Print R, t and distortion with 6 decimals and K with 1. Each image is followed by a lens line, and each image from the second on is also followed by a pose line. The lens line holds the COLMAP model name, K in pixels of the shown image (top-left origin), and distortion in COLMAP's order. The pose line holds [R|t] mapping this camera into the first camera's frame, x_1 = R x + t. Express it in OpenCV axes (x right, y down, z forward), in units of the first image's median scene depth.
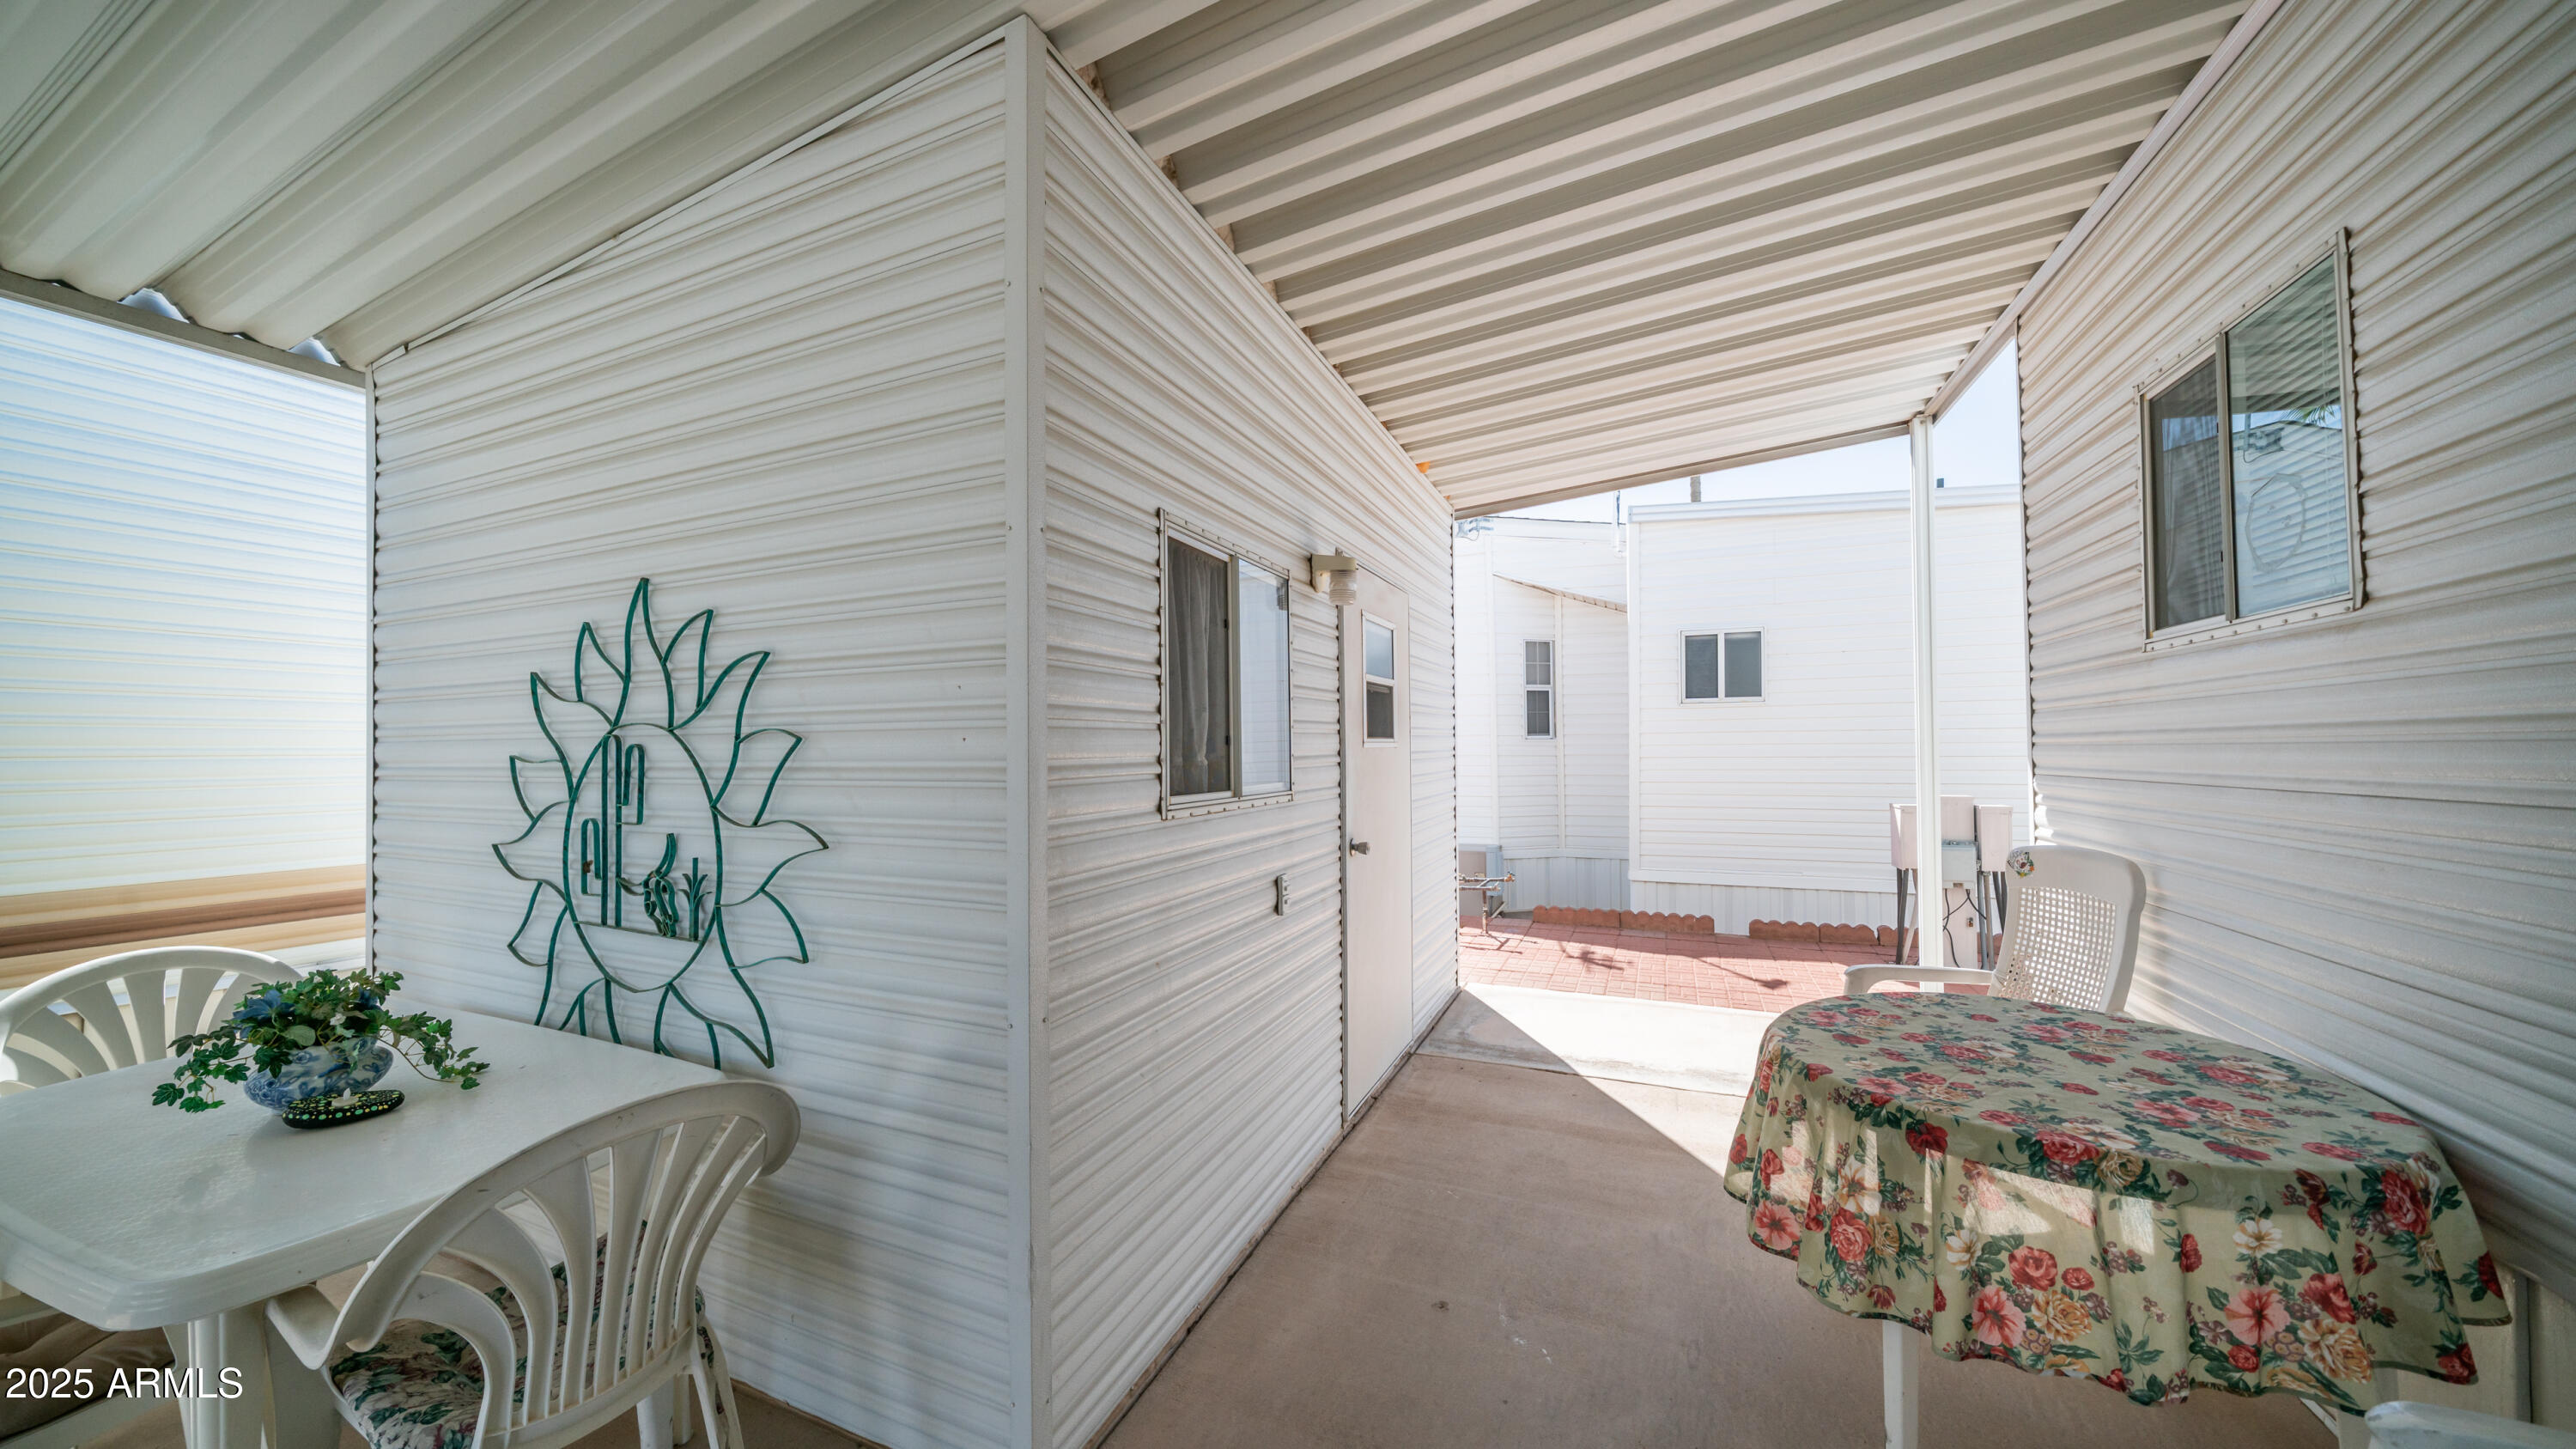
lens RADIAL K [[894.0, 0, 1243.8], [0, 894.0, 724.2], [0, 0, 1]] dist [-0.009733, 0.000734]
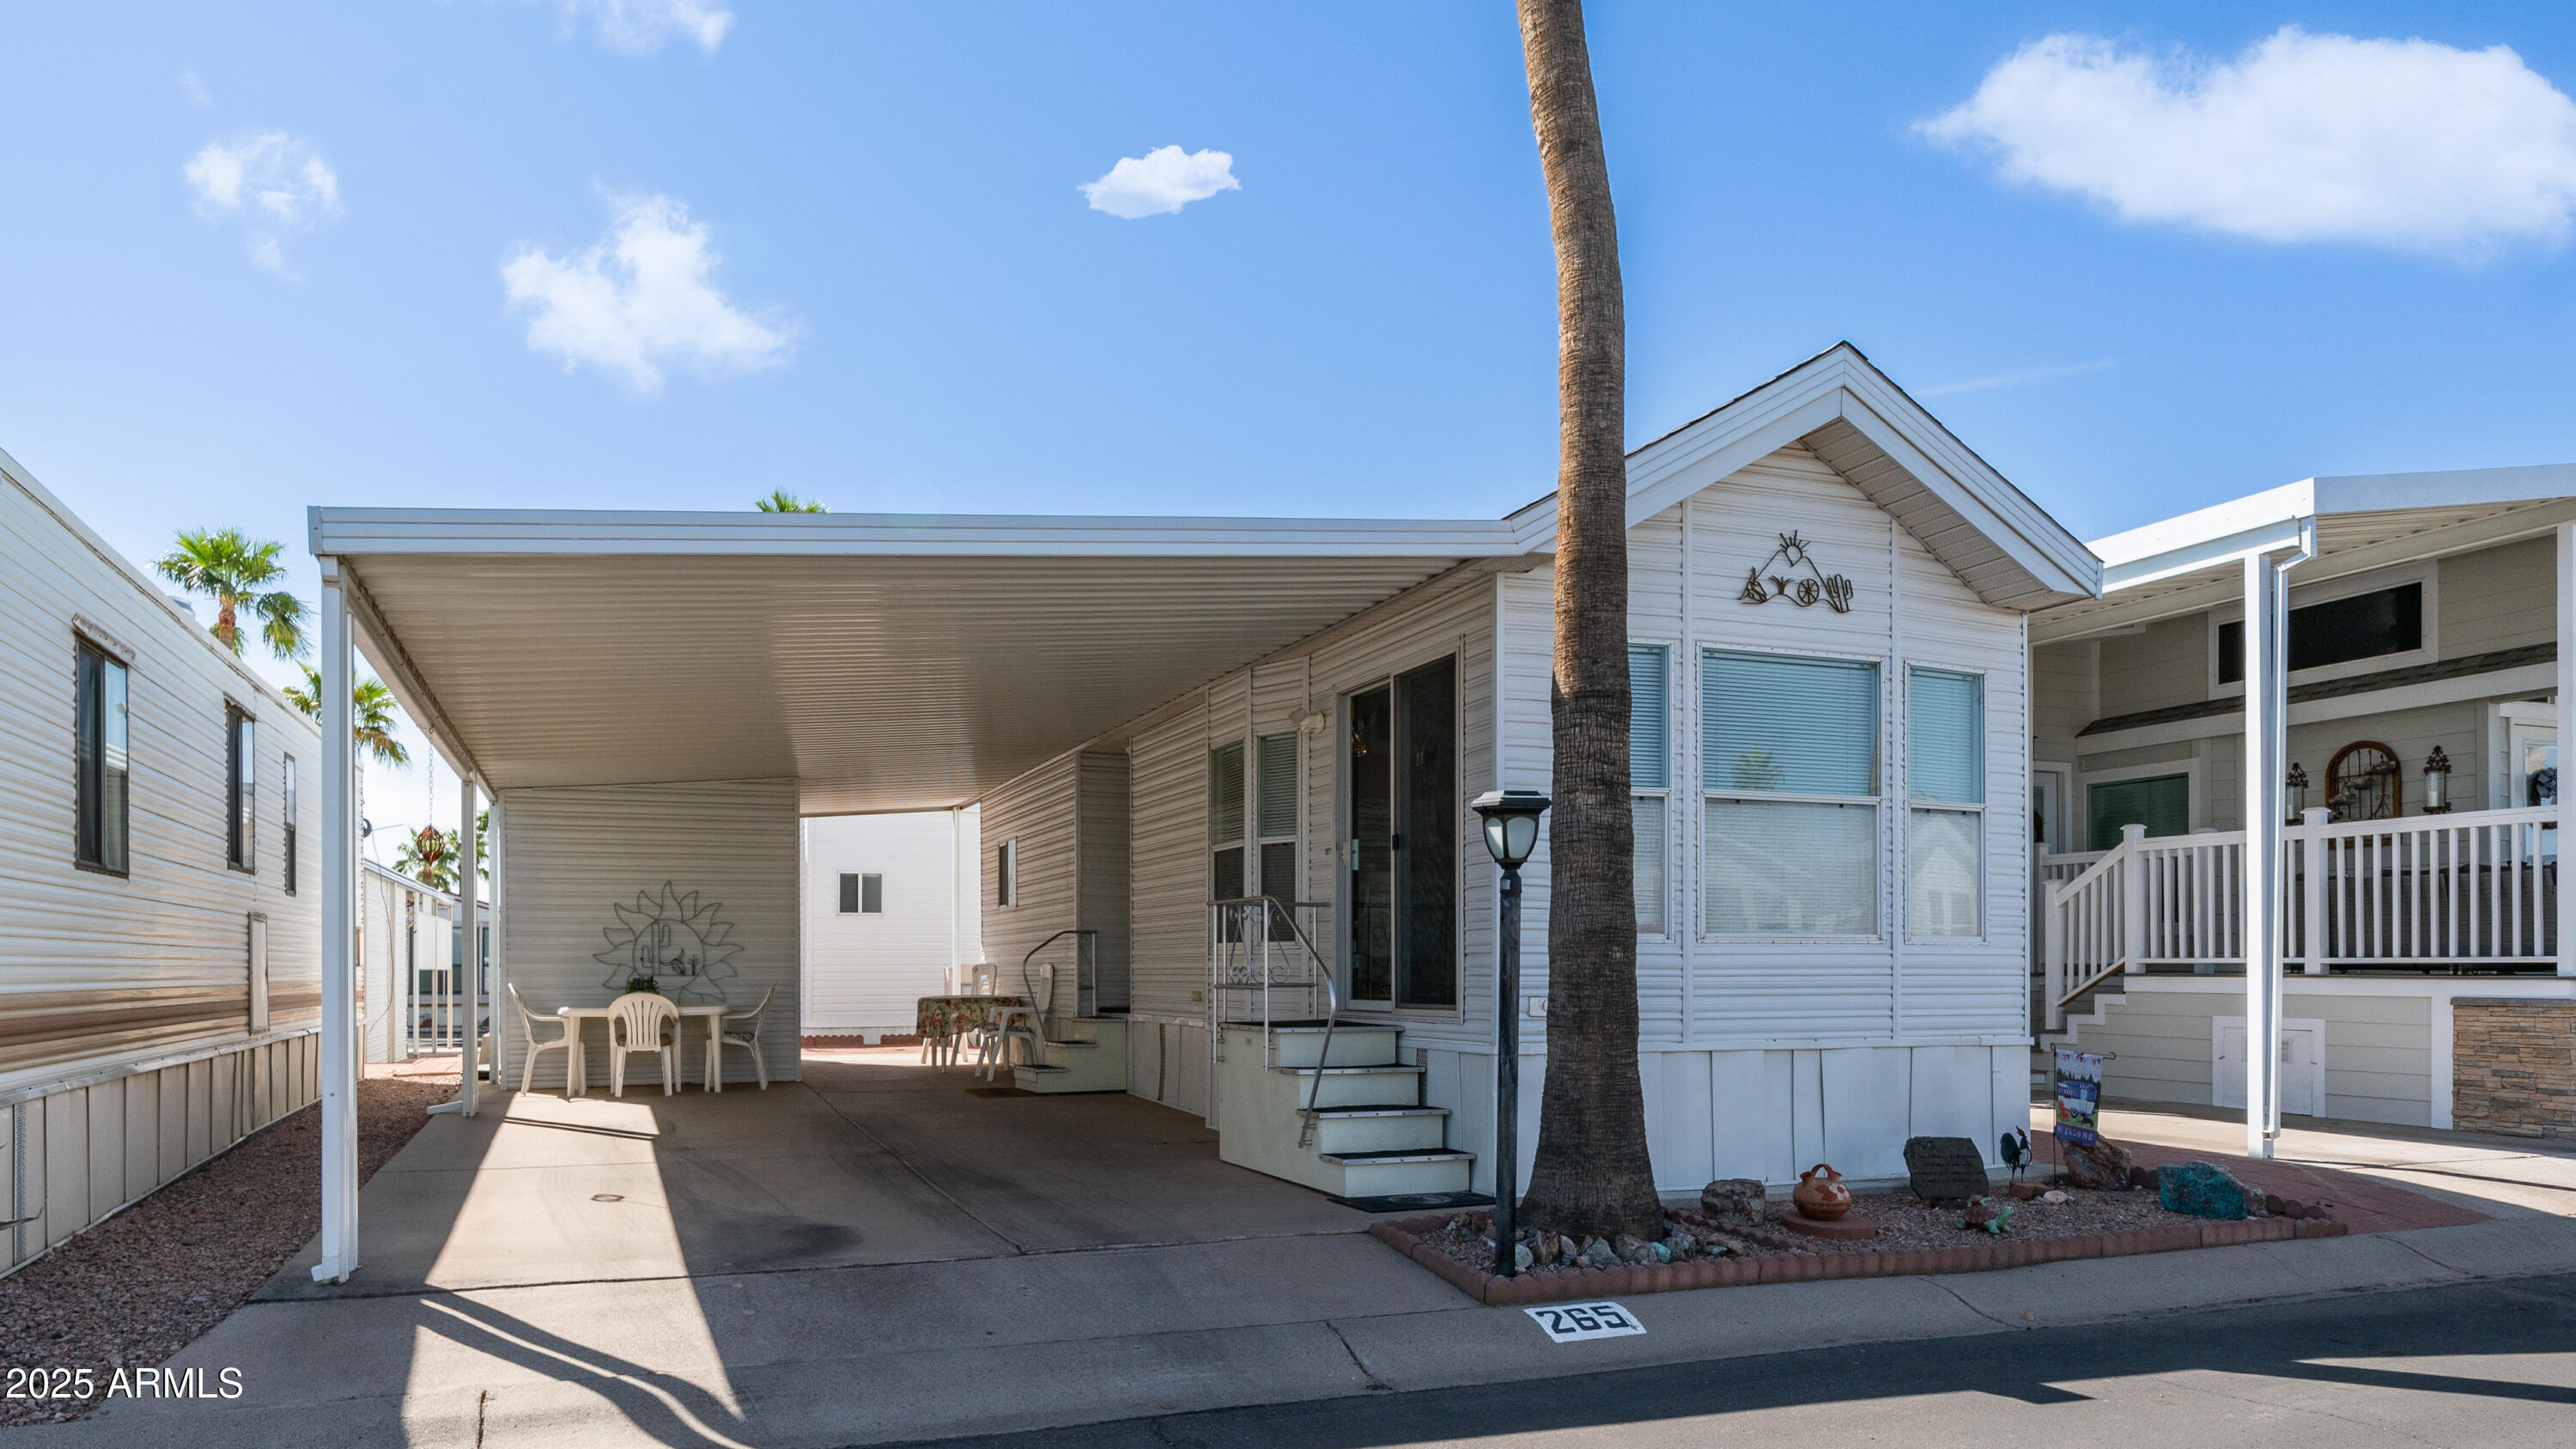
lens RADIAL K [[1566.1, 0, 1200.4], [0, 1566.1, 973.1], [0, 0, 1]] dist [-0.002909, -0.001981]
pose [[0.702656, 0.000581, 0.711530, -3.497079], [-0.019342, 0.999646, 0.018284, 0.056336], [-0.711267, -0.026610, 0.702418, -4.798639]]
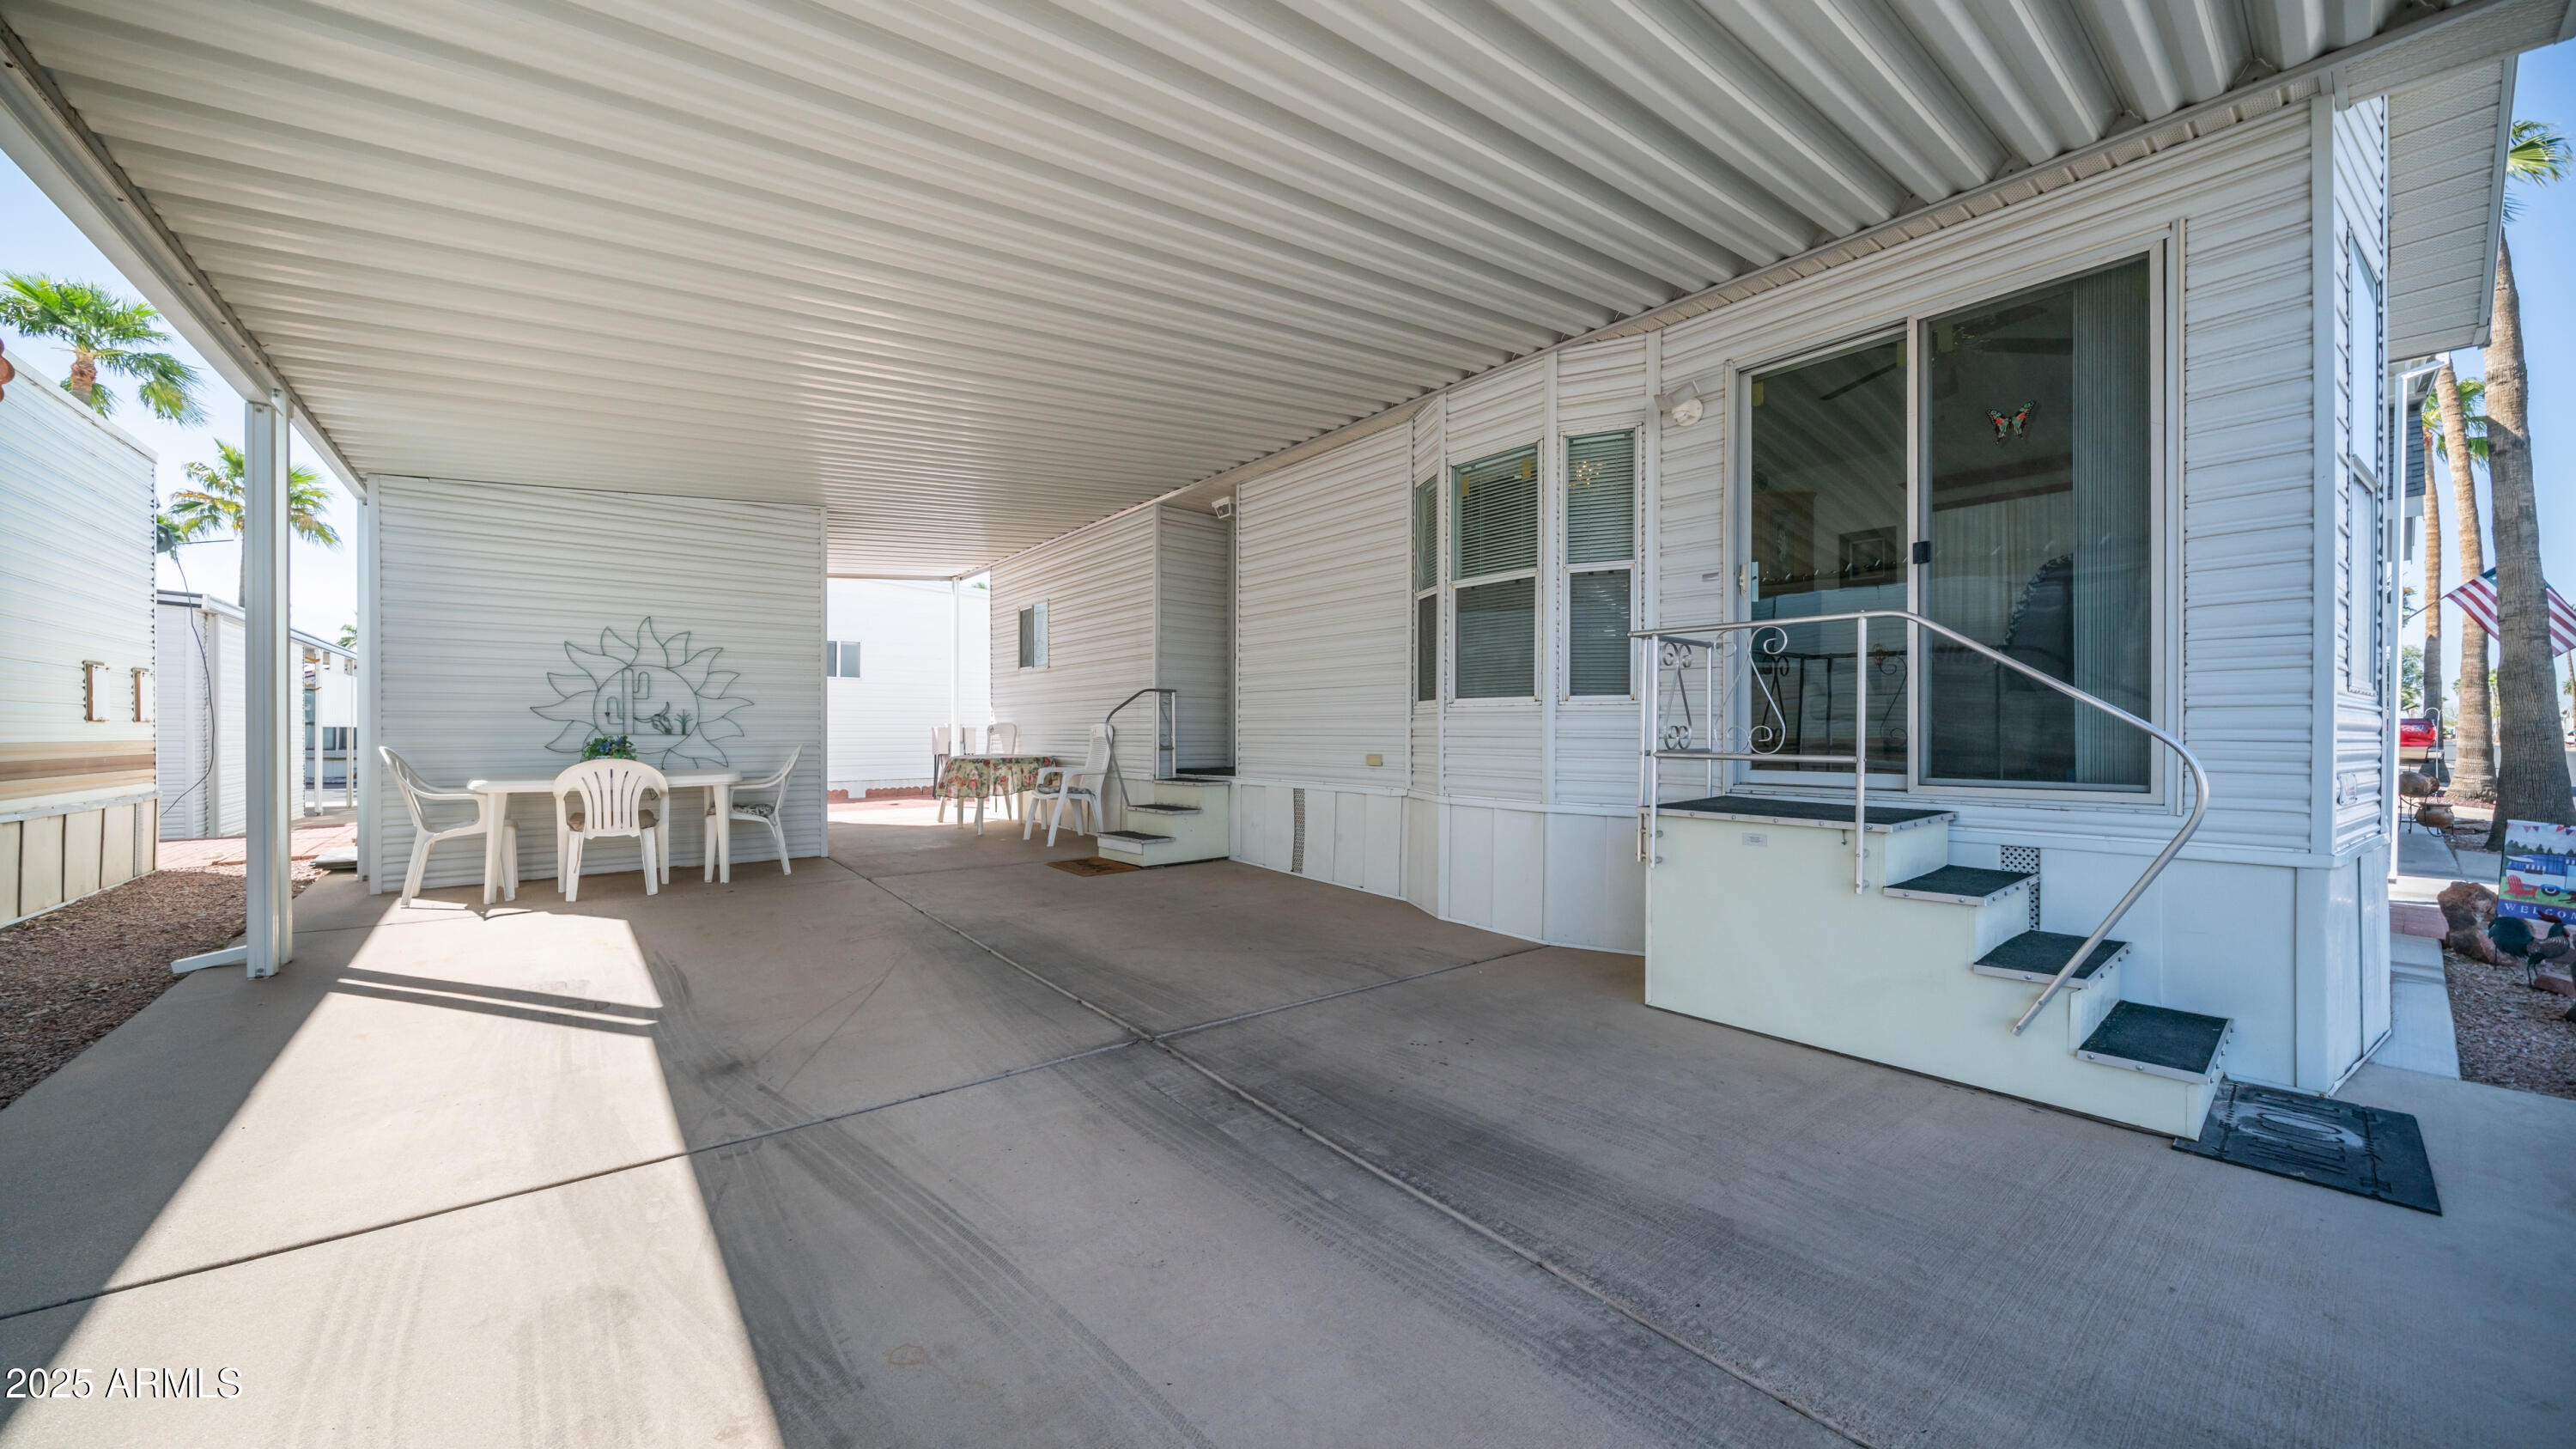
lens RADIAL K [[894.0, 0, 1340.7], [0, 894.0, 735.1], [0, 0, 1]] dist [-0.009733, 0.000734]
pose [[0.406149, -0.000750, 0.913806, -2.289100], [-0.026717, 0.999562, 0.012695, 0.124364], [-0.913416, -0.029570, 0.405952, -2.182410]]
